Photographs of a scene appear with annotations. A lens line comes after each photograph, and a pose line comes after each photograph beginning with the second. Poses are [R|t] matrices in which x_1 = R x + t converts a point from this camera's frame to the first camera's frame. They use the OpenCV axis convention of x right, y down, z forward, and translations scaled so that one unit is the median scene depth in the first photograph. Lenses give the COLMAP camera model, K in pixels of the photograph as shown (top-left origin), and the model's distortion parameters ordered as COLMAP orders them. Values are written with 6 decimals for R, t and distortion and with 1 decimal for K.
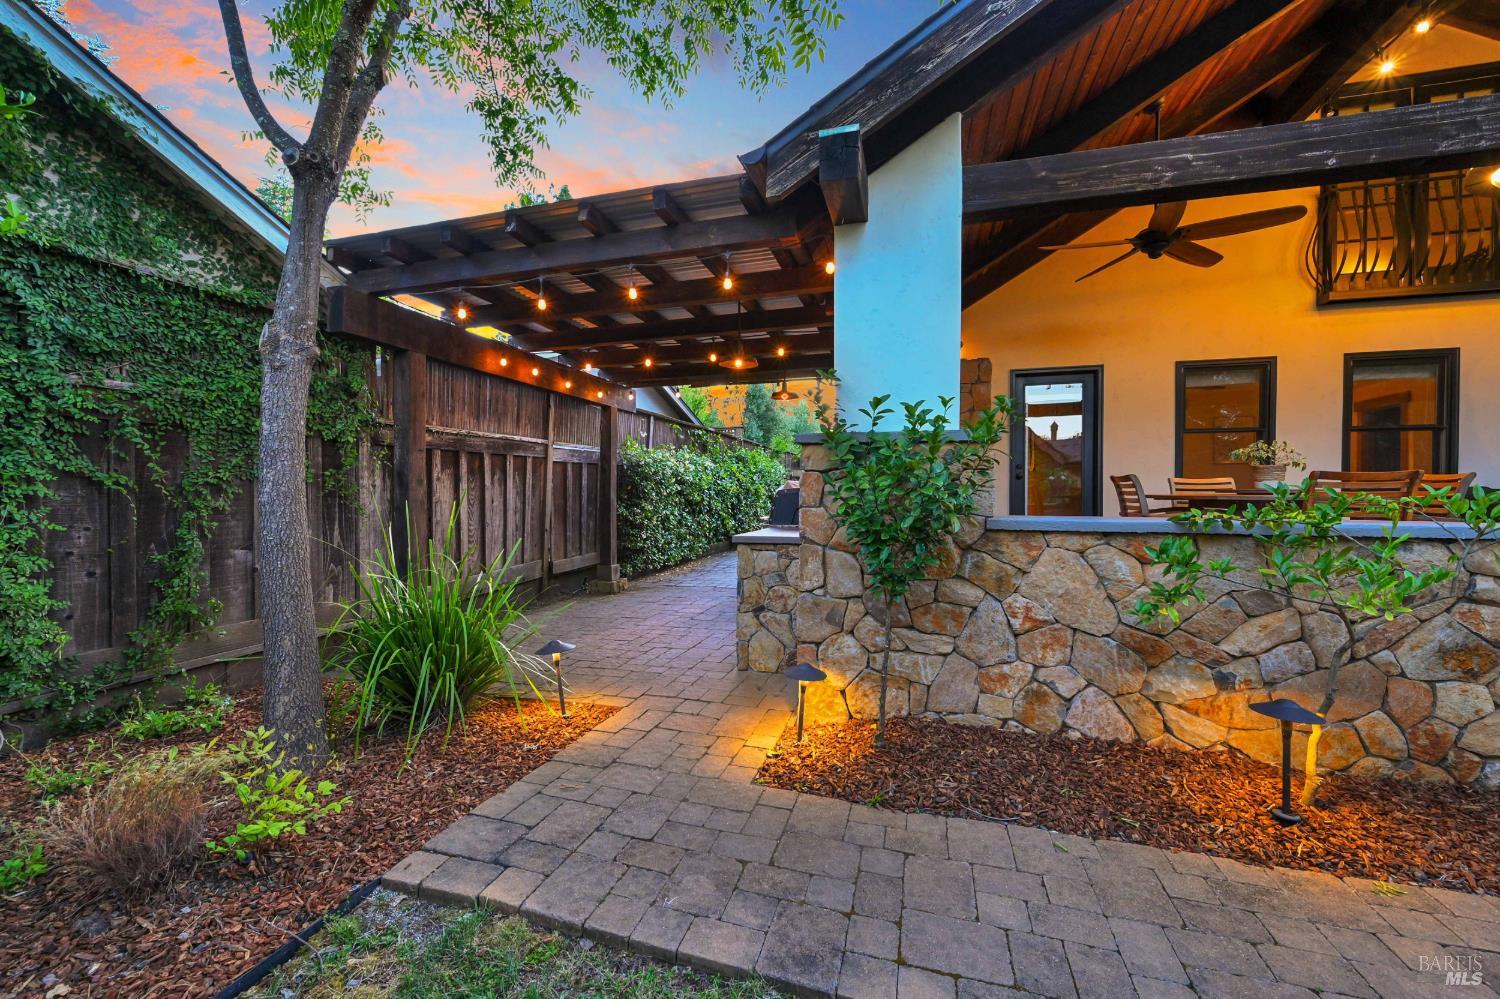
lens RADIAL K [[594.4, 0, 753.2], [0, 594.4, 498.0], [0, 0, 1]] dist [-0.001322, 0.000317]
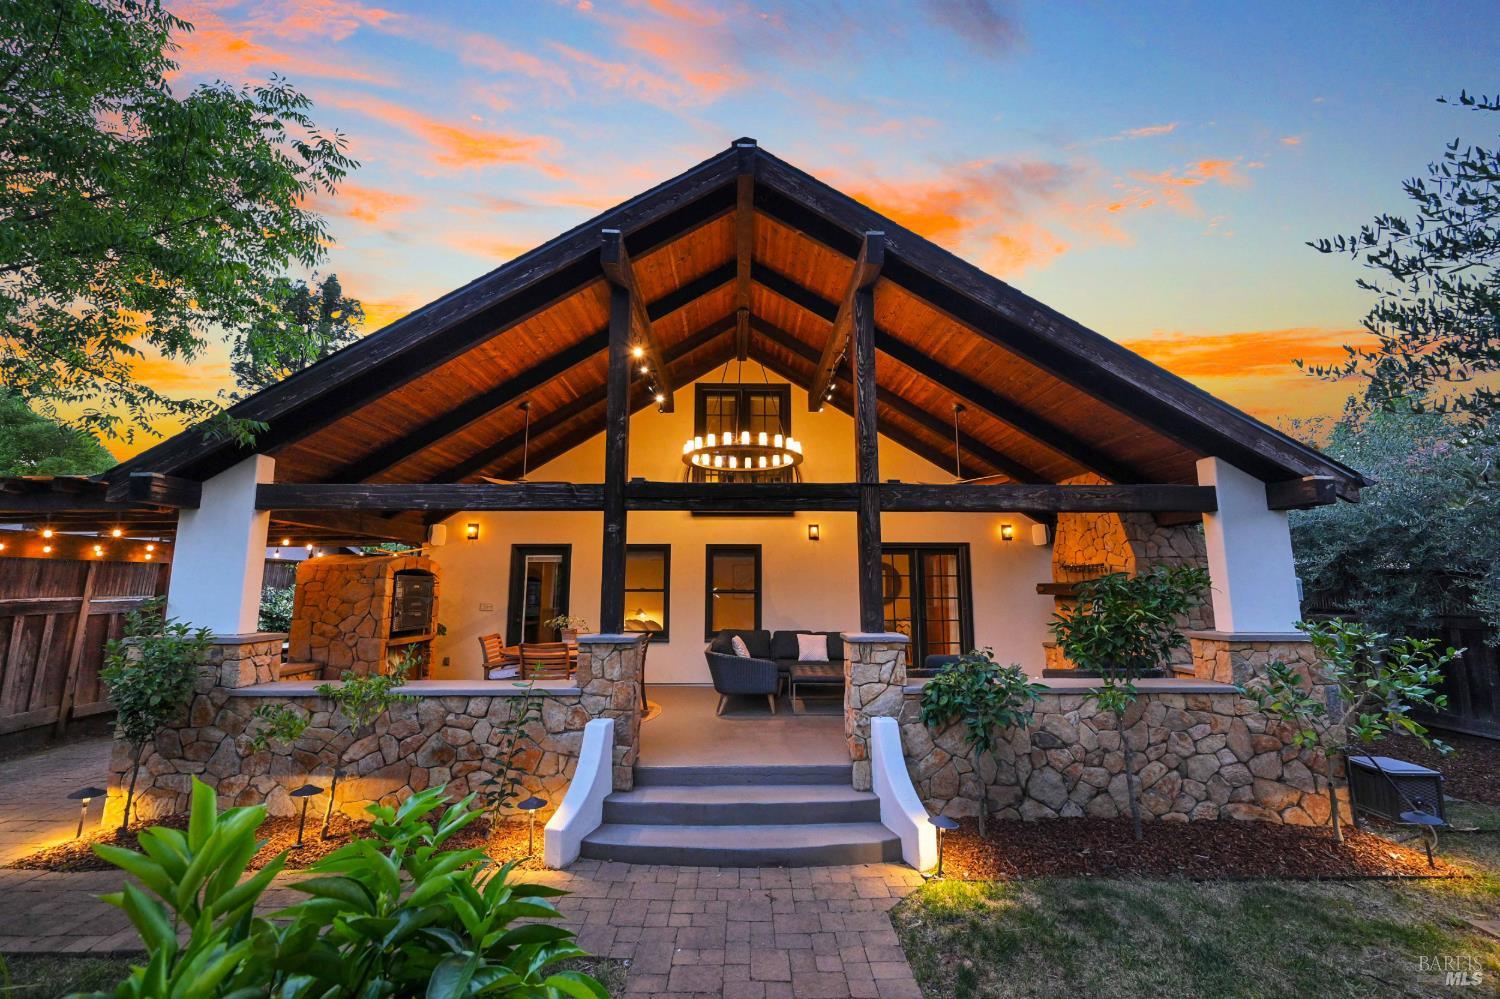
lens RADIAL K [[596.1, 0, 750.3], [0, 596.1, 502.5], [0, 0, 1]] dist [-0.001069, 0.000029]
pose [[0.956618, 0.037179, 0.288965, 1.298833], [0.006459, 0.988874, -0.148614, -0.234185], [-0.291275, 0.144033, 0.945734, -1.155026]]
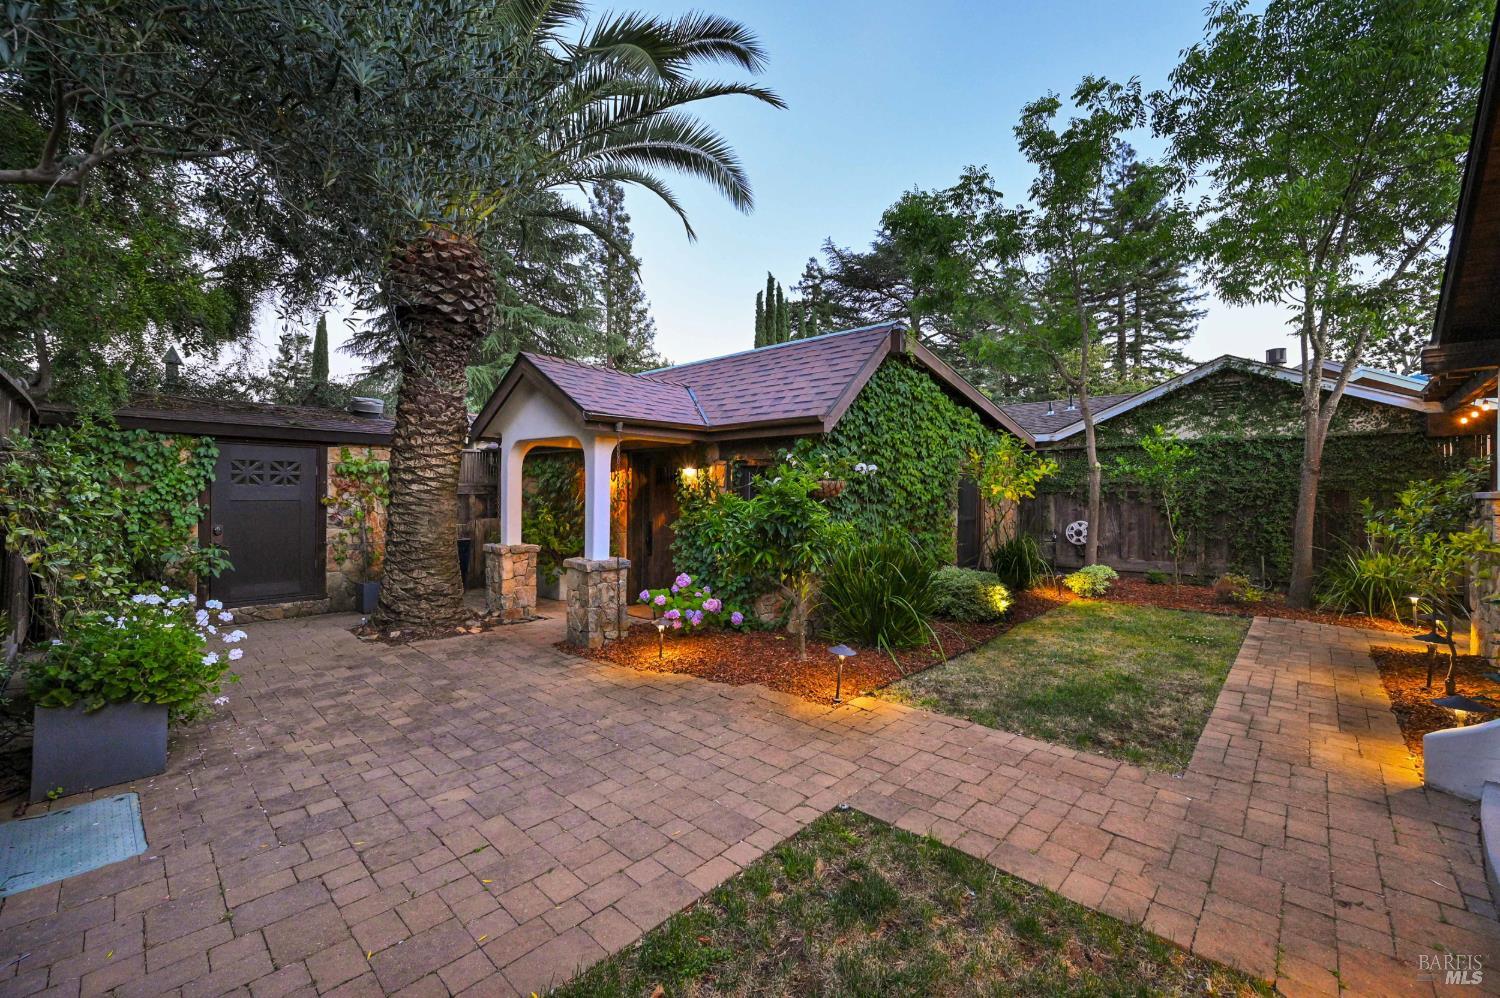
lens RADIAL K [[594.4, 0, 753.2], [0, 594.4, 497.5], [0, 0, 1]] dist [-0.001322, 0.000317]
pose [[-0.454710, -0.003468, -0.890633, 2.819966], [-0.017049, 0.999843, 0.004810, -0.070054], [0.890477, 0.017371, -0.454697, -0.109456]]
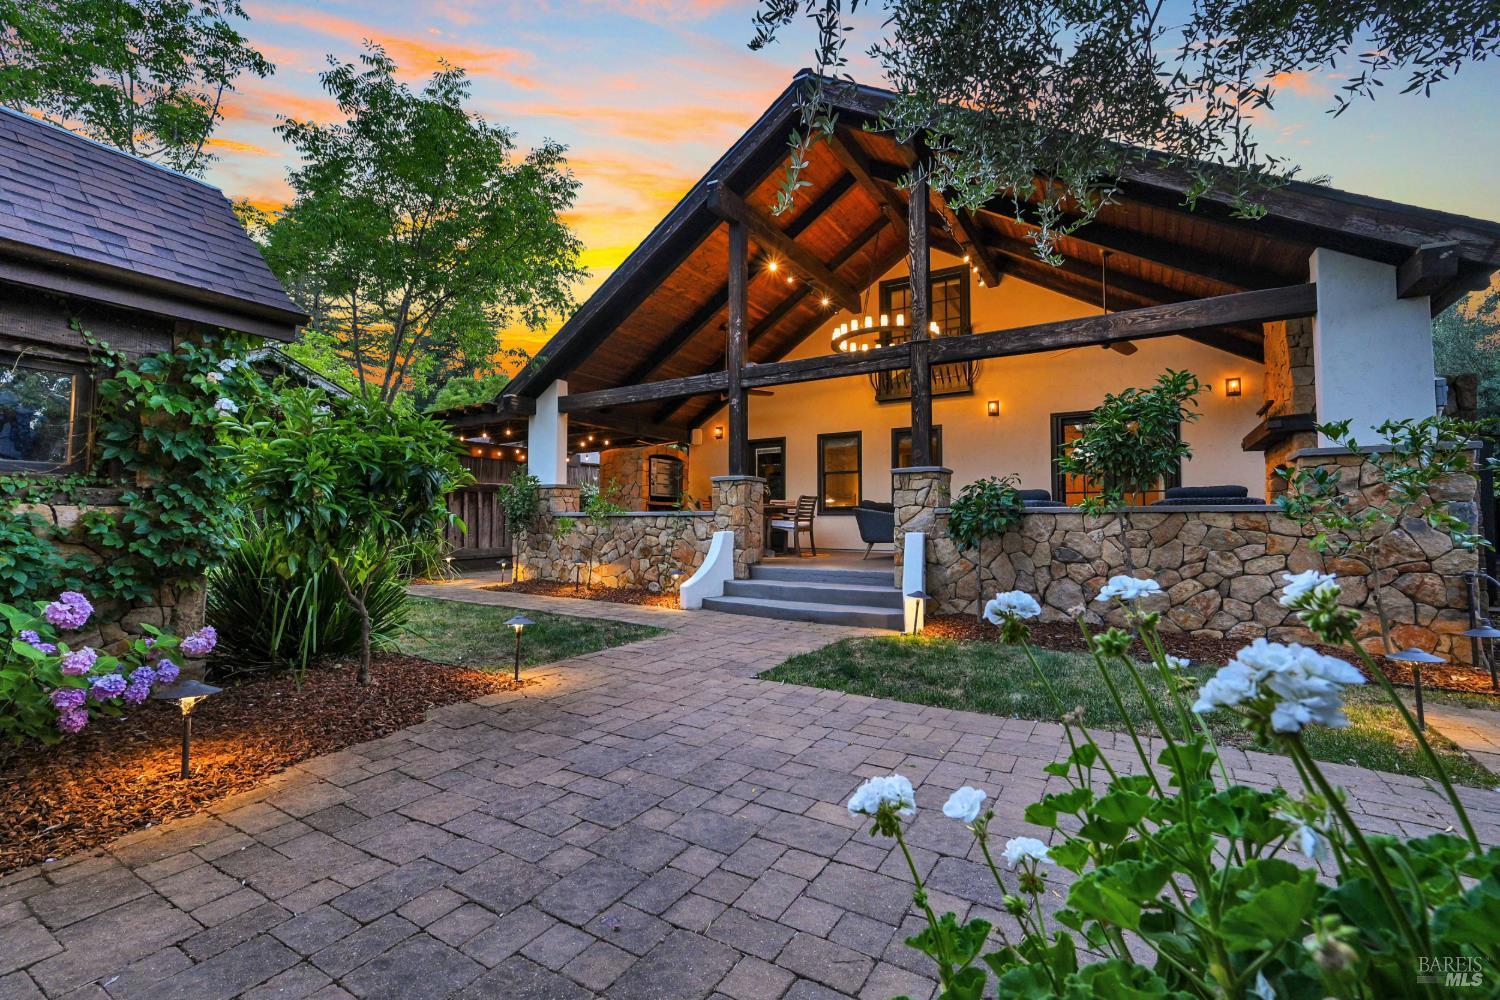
lens RADIAL K [[634.1, 0, 754.2], [0, 634.1, 498.5], [0, 0, 1]] dist [0.002239, -0.000038]
pose [[0.963034, -0.012807, -0.269074, 2.243372], [-0.000678, 0.998751, -0.049964, 0.121260], [0.269378, 0.048299, 0.961823, -1.860311]]
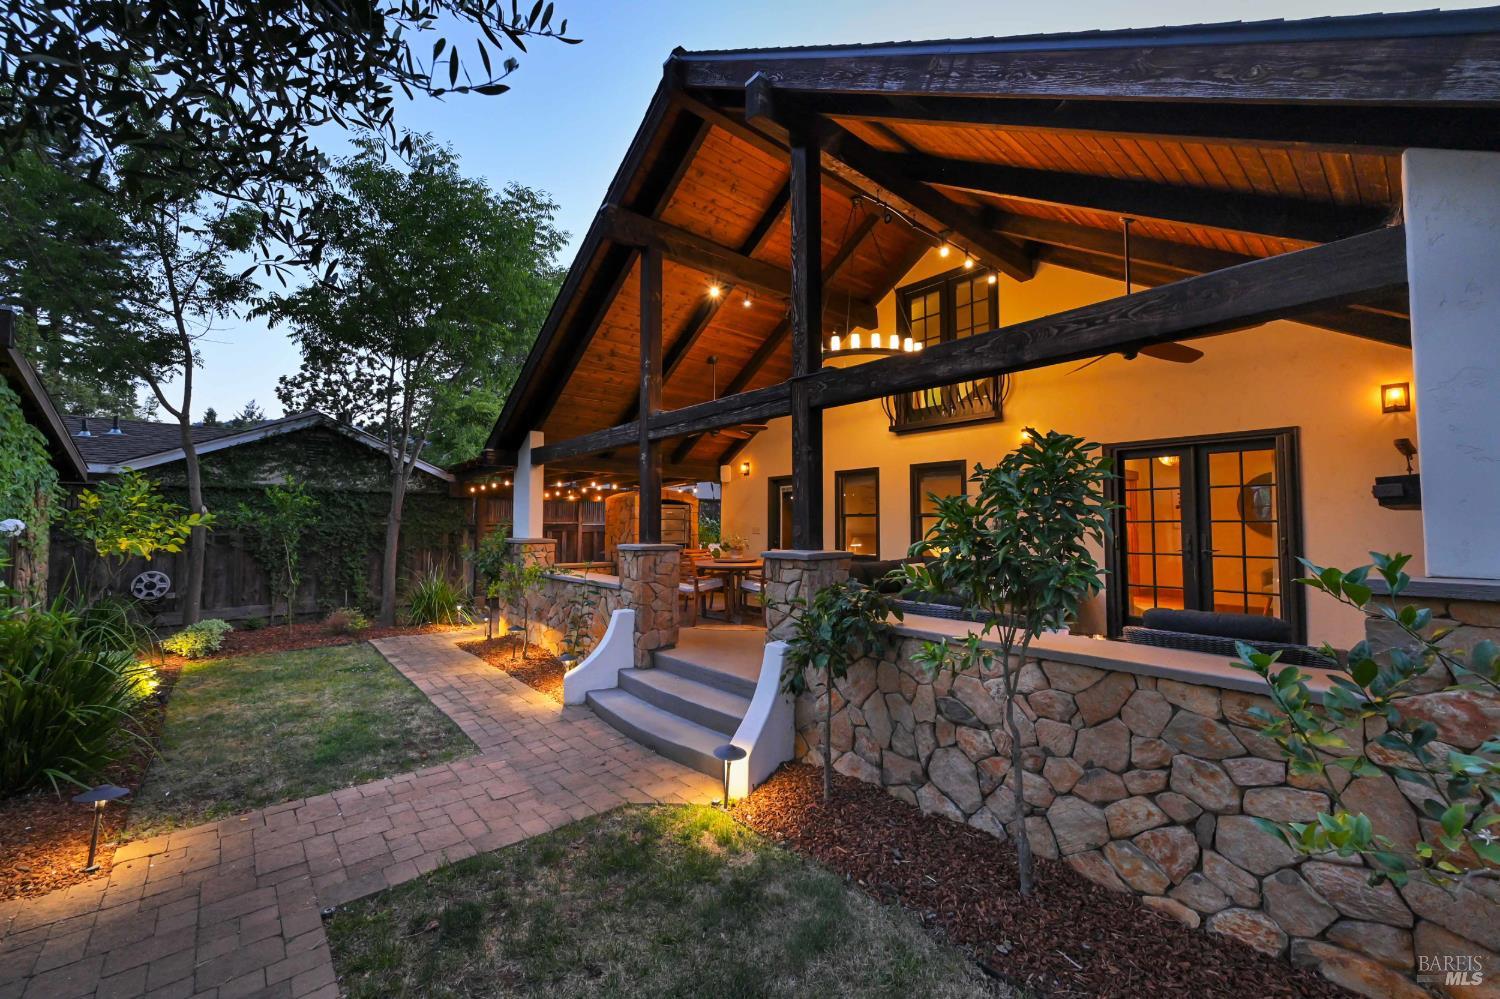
lens RADIAL K [[594.4, 0, 753.2], [0, 594.4, 498.0], [0, 0, 1]] dist [-0.001322, 0.000317]
pose [[0.840284, -0.028824, -0.541380, 2.963692], [-0.001884, 0.998424, -0.056082, -0.156318], [0.542144, 0.048145, 0.838905, -0.889672]]
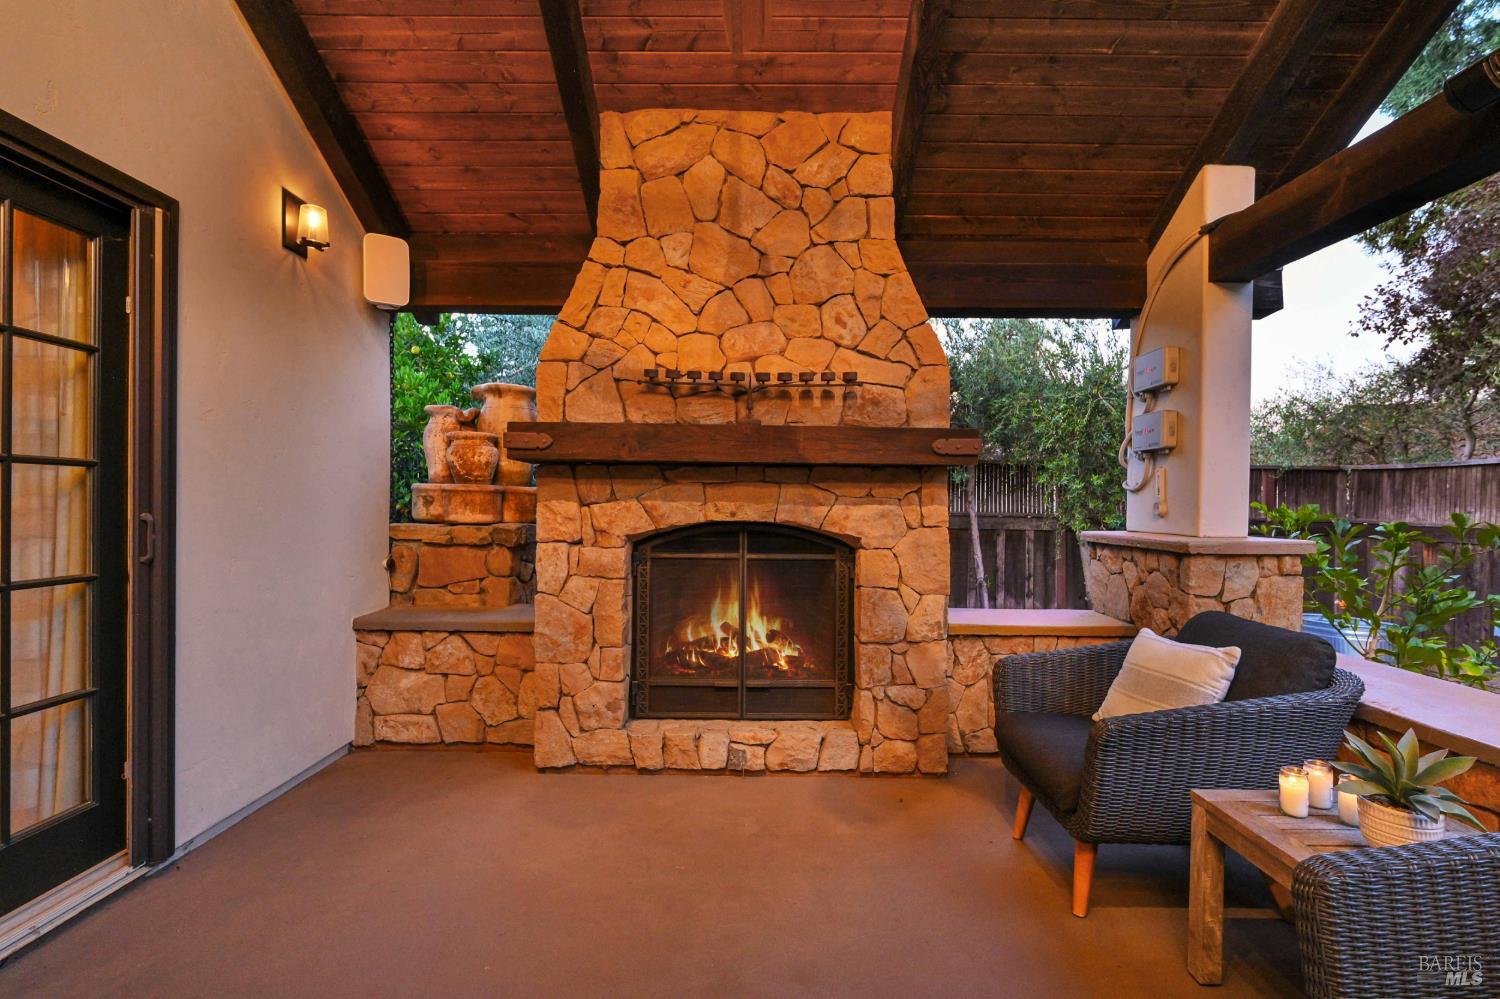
lens RADIAL K [[721.6, 0, 751.6], [0, 721.6, 503.3], [0, 0, 1]] dist [-0.000443, -0.000260]
pose [[-0.268293, -0.010275, 0.963282, 2.398316], [-0.005395, 0.999943, 0.009163, -0.152734], [-0.963322, -0.002738, -0.268334, 1.209964]]
